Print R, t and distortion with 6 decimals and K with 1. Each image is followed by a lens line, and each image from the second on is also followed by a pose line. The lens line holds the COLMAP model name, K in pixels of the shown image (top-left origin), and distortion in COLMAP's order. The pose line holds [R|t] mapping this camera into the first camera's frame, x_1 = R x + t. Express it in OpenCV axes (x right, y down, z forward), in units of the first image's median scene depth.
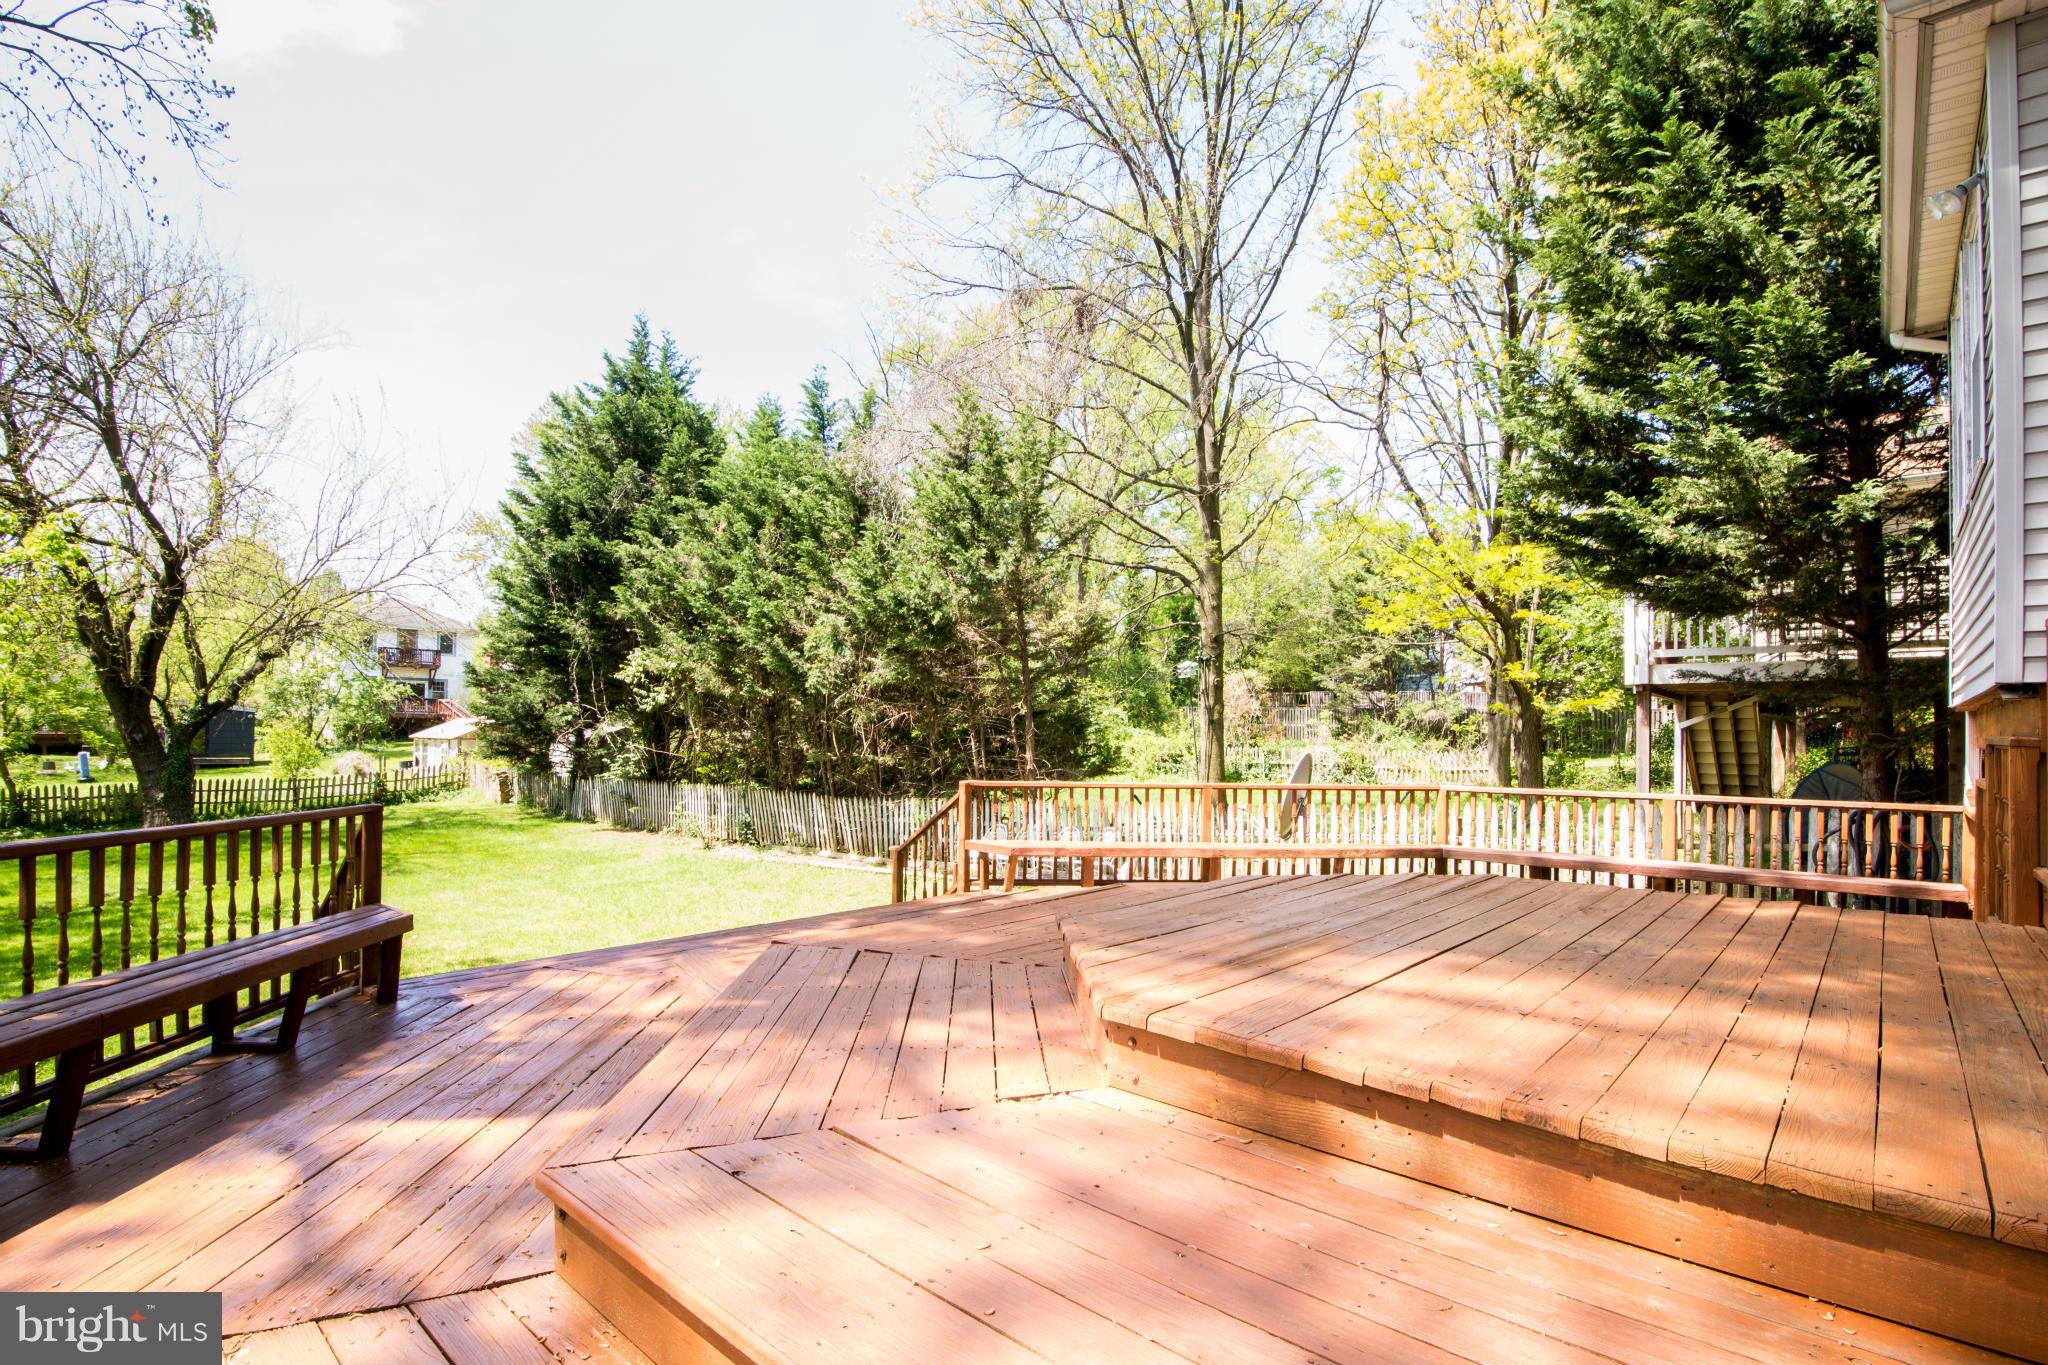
lens RADIAL K [[980.2, 0, 995.9], [0, 980.2, 722.3], [0, 0, 1]] dist [-0.000900, -0.000164]
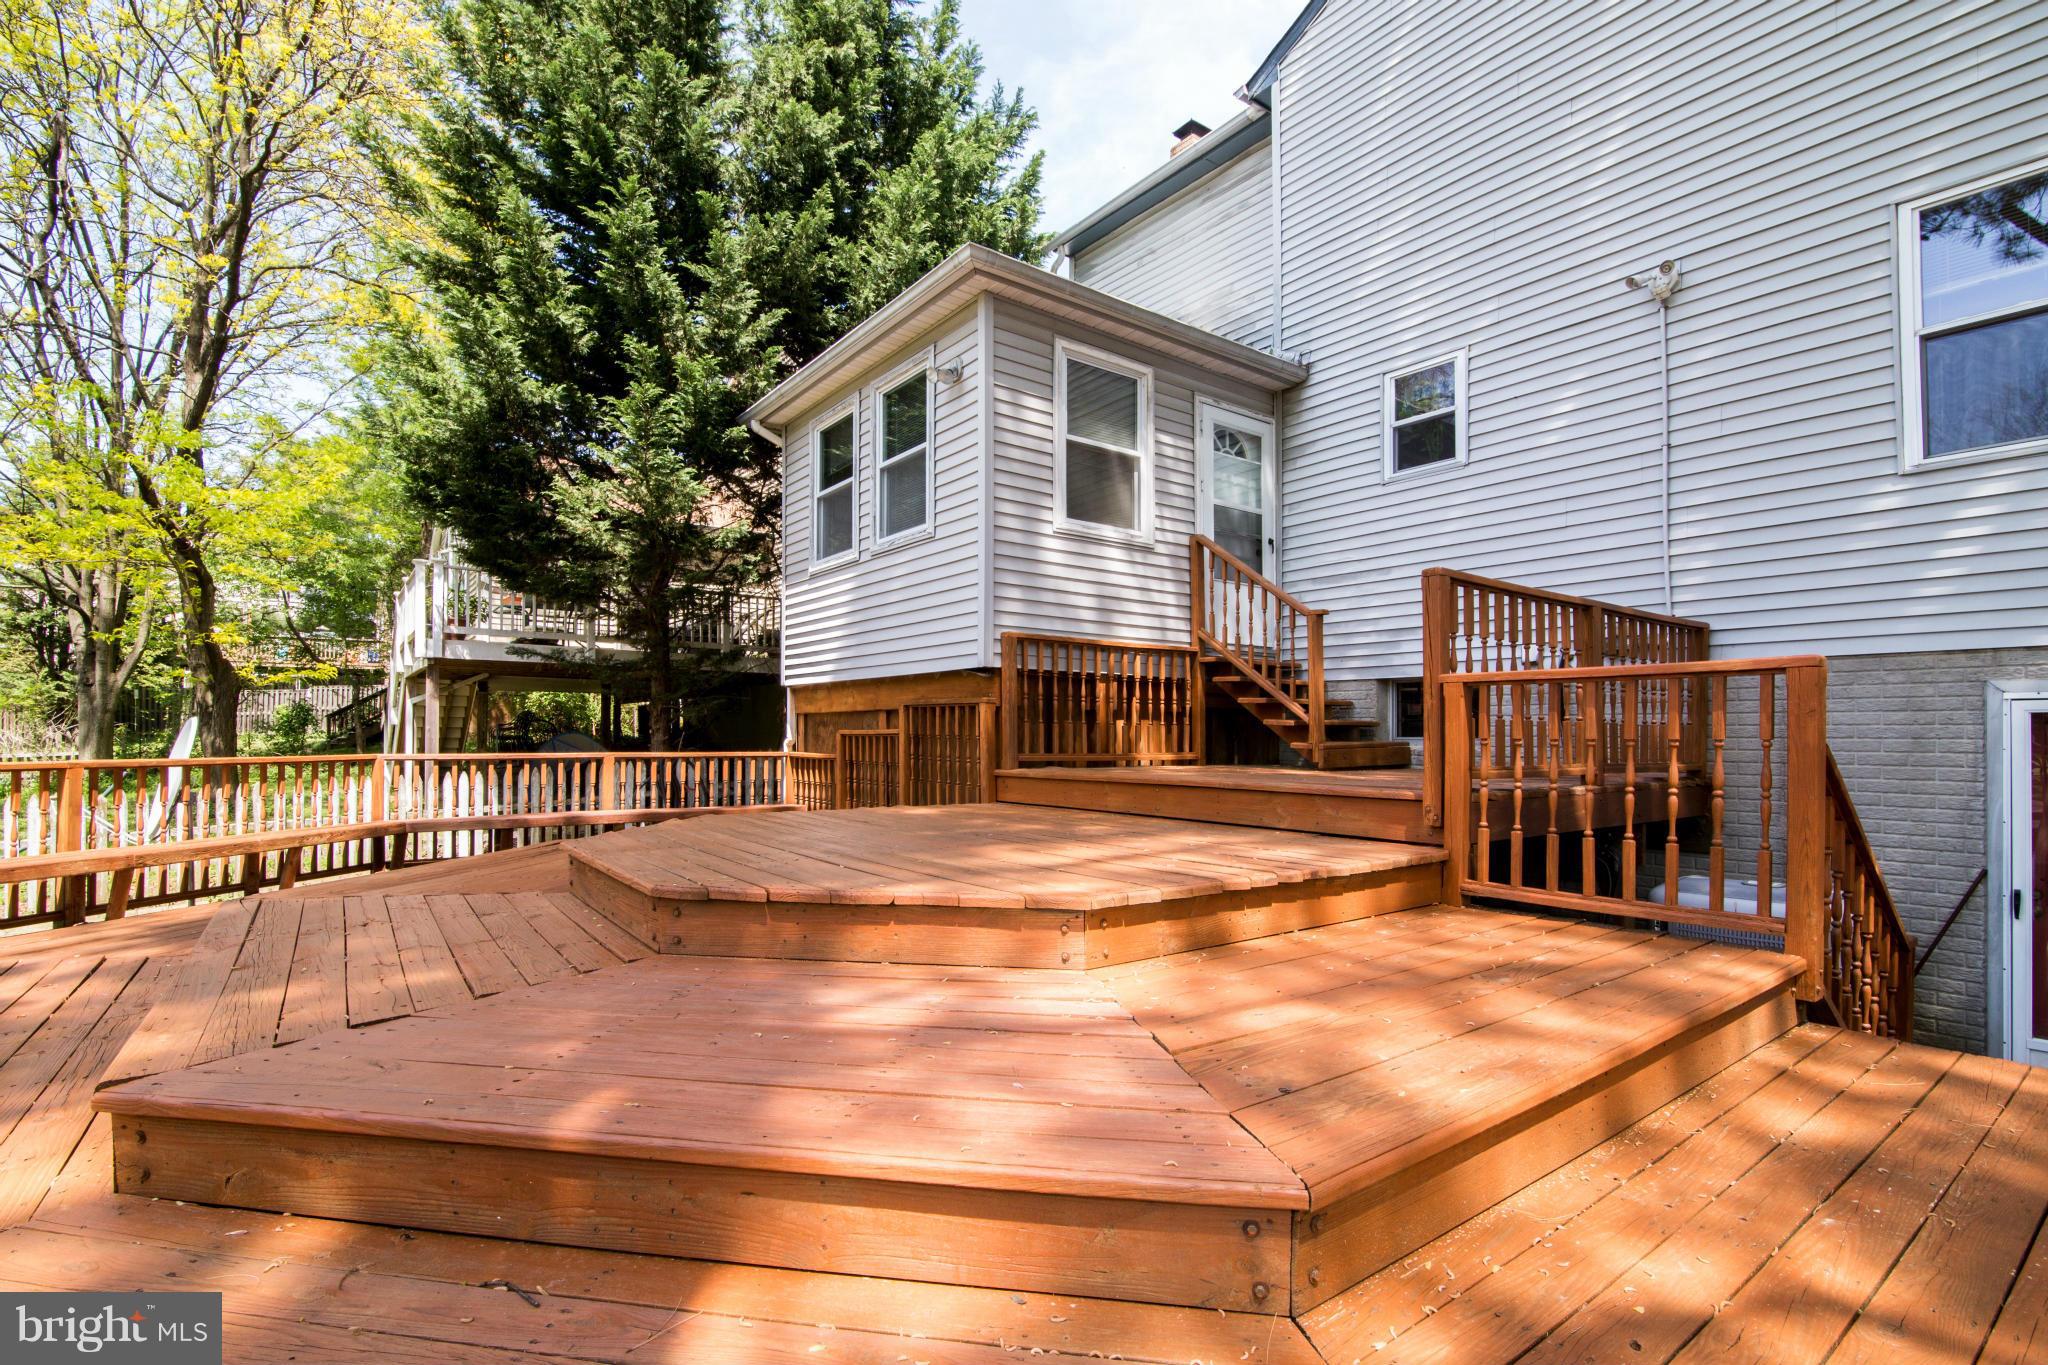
lens RADIAL K [[980.2, 0, 995.9], [0, 980.2, 722.3], [0, 0, 1]] dist [-0.000900, -0.000164]
pose [[0.234265, -0.002725, 0.972169, -0.382241], [-0.011580, 0.999917, 0.005593, 0.030445], [-0.972104, -0.012568, 0.234215, 0.324727]]
